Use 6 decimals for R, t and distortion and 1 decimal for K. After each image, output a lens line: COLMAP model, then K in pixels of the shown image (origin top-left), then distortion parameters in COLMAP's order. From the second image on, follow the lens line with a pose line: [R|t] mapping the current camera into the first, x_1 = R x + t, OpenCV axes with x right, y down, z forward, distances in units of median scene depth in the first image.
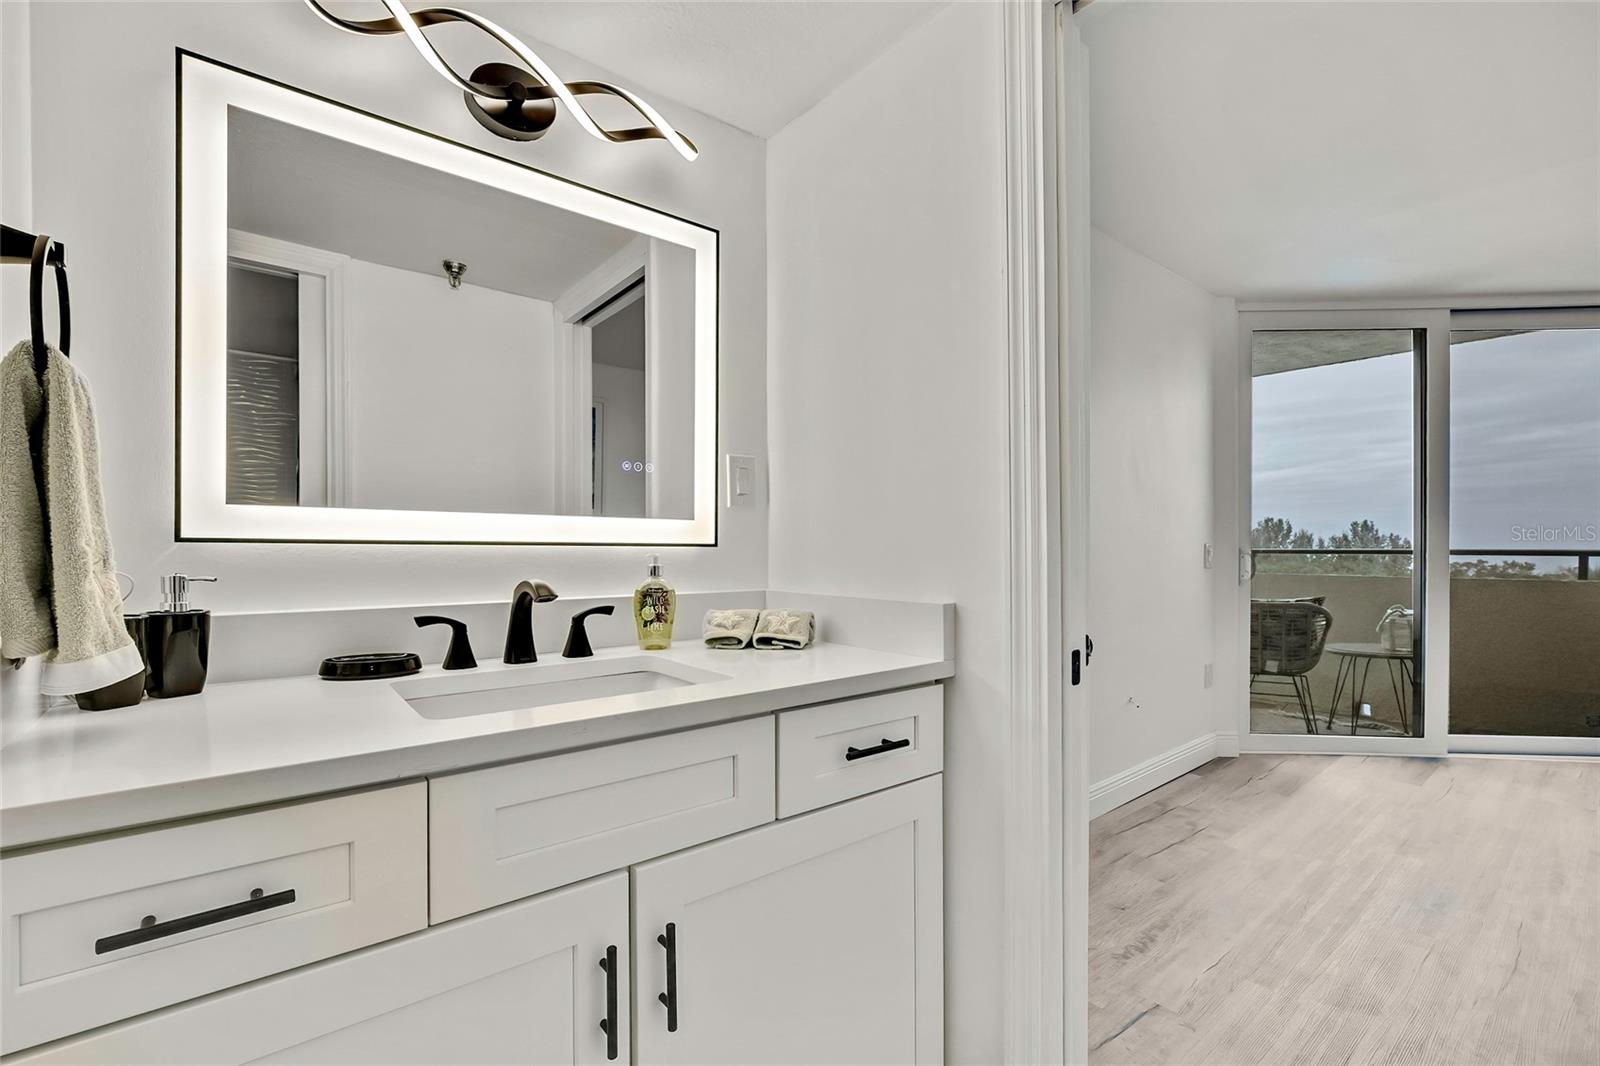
lens RADIAL K [[701.3, 0, 806.7], [0, 701.3, 547.0], [0, 0, 1]] dist [-0.010555, 0.000217]
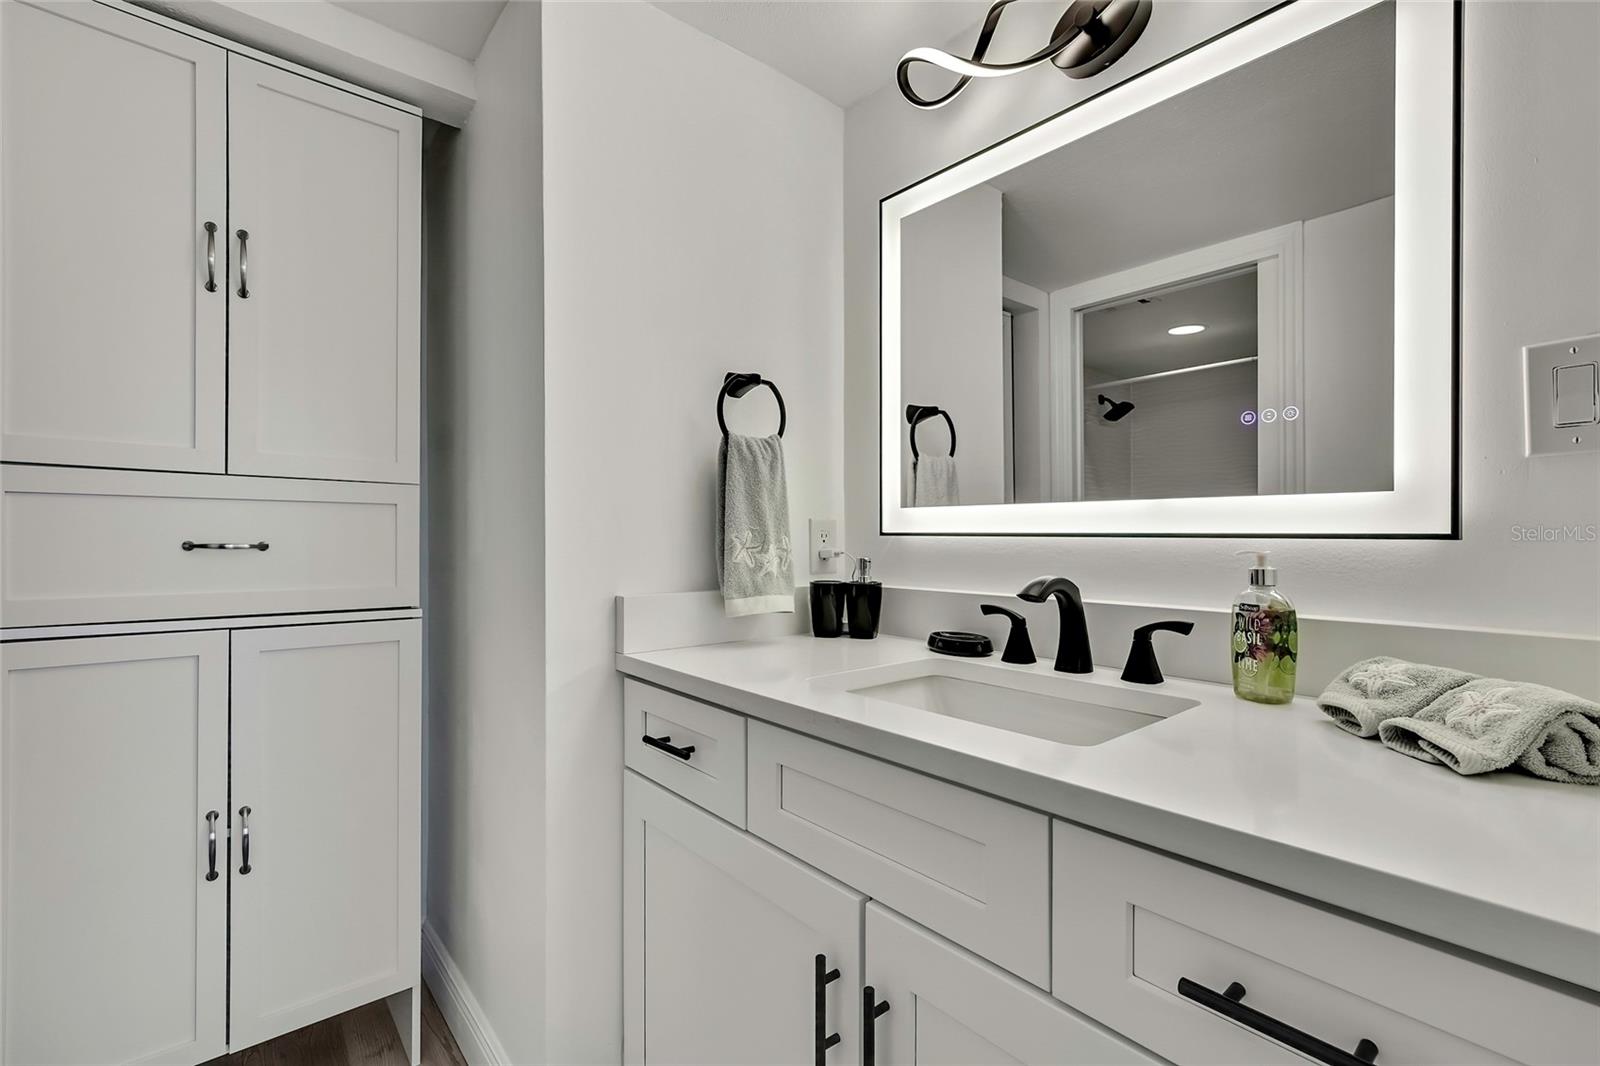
lens RADIAL K [[697.0, 0, 796.2], [0, 697.0, 540.2], [0, 0, 1]] dist [-0.012850, 0.000143]
pose [[0.011098, 0.004476, -0.999928, 0.429608], [0.002214, 0.999987, 0.004501, -0.003558], [0.999936, -0.002263, 0.011088, 0.605780]]
